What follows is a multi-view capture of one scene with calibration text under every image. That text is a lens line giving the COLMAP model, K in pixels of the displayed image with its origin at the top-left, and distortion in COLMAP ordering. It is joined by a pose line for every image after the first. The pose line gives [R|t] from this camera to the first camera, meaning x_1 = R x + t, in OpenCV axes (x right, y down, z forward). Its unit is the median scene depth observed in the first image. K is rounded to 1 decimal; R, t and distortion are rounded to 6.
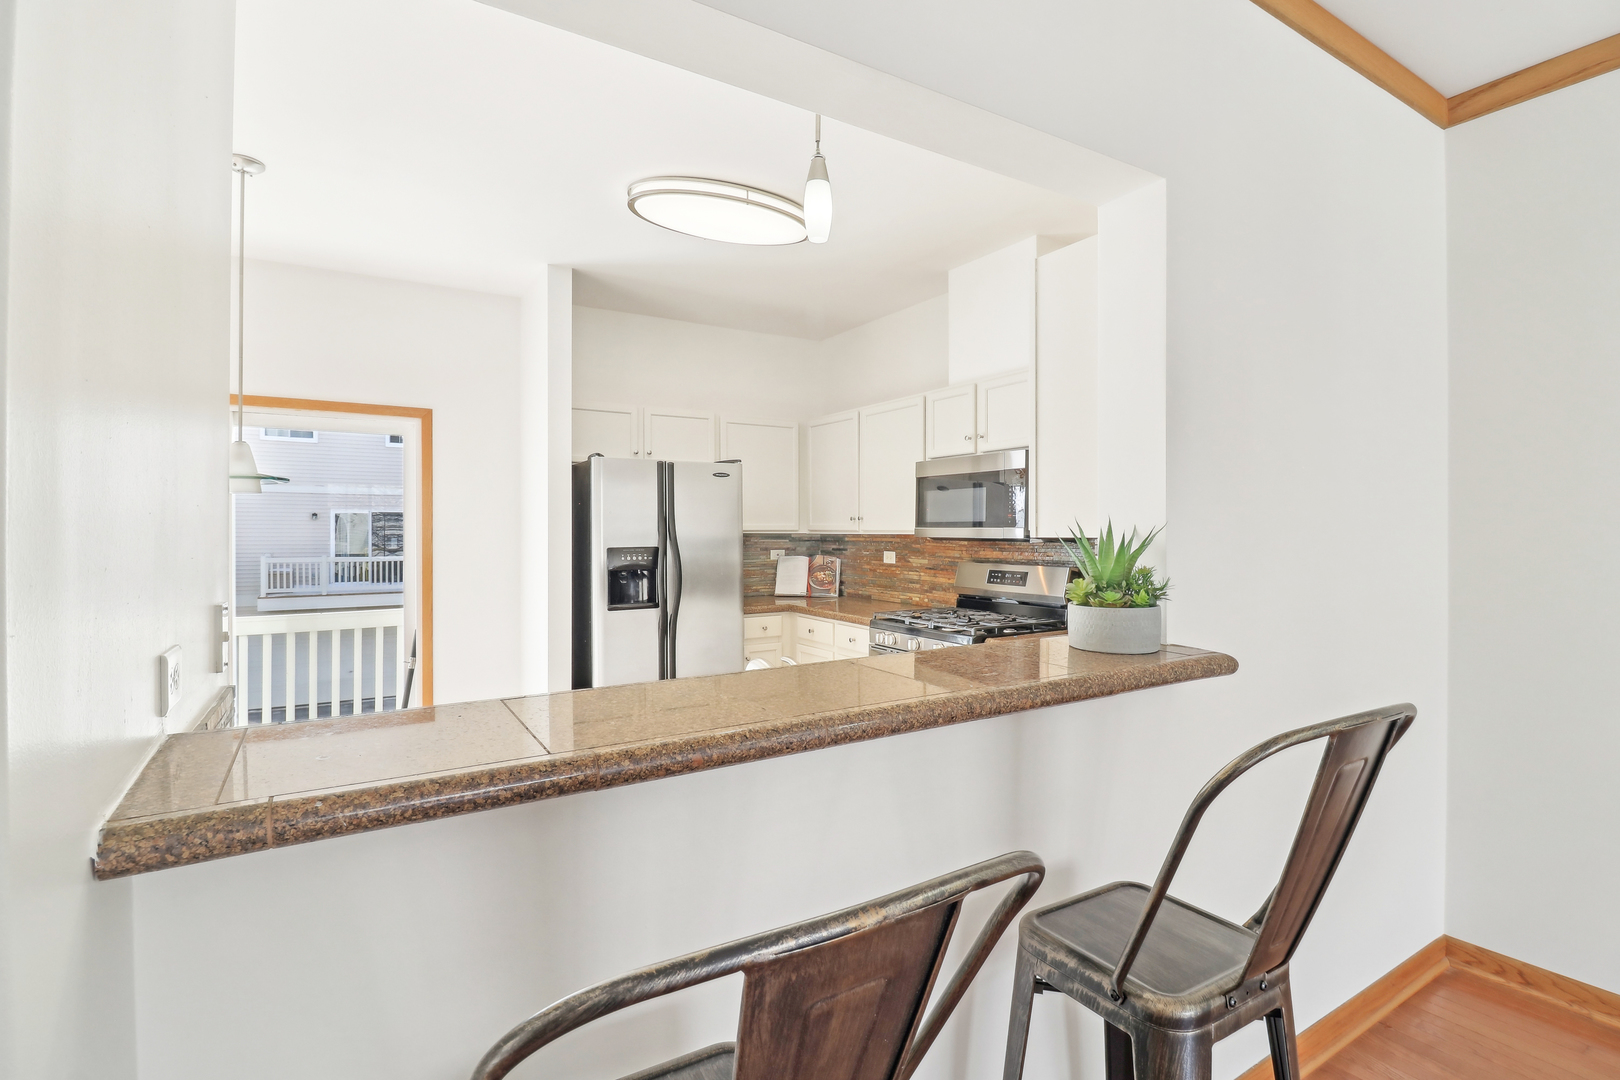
lens RADIAL K [[763.0, 0, 810.0], [0, 763.0, 540.0], [0, 0, 1]] dist [-0.000063, 0.000011]
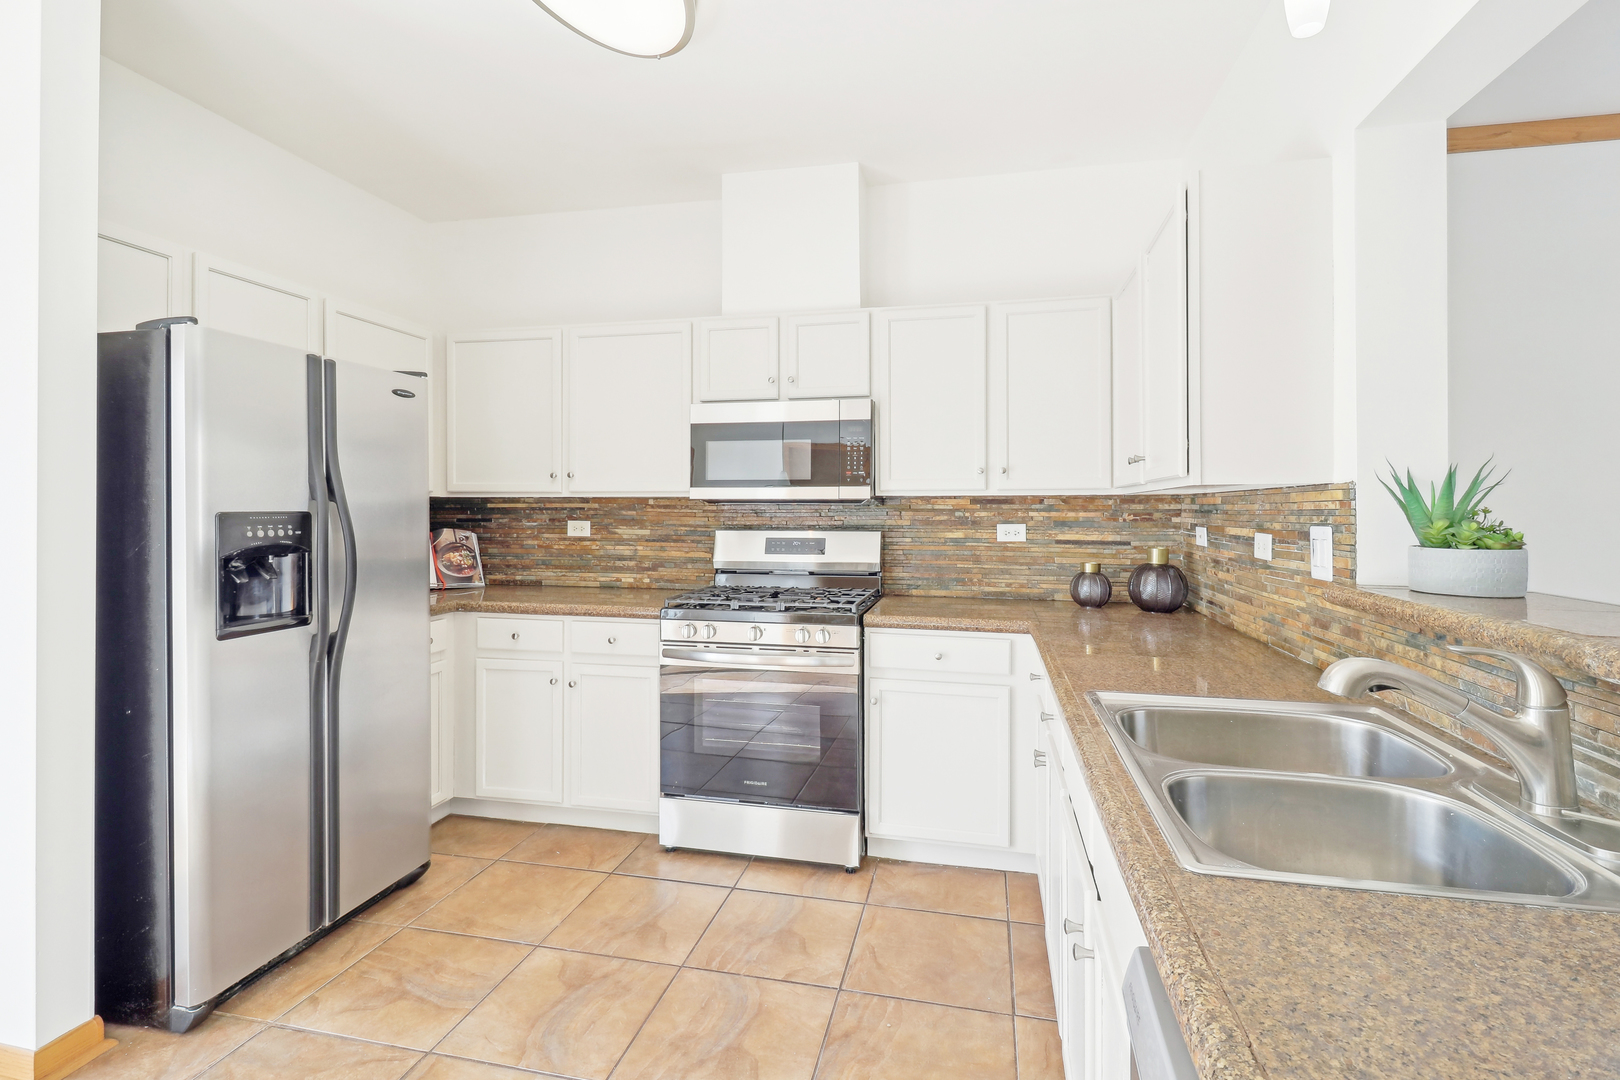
lens RADIAL K [[751.6, 0, 812.8], [0, 751.6, 517.0], [0, 0, 1]] dist [0.002742, 0.000165]
pose [[0.701841, -0.005760, 0.712310, -0.324706], [0.007875, 0.999969, 0.000327, 0.015385], [-0.712290, 0.005380, 0.701865, 0.366088]]
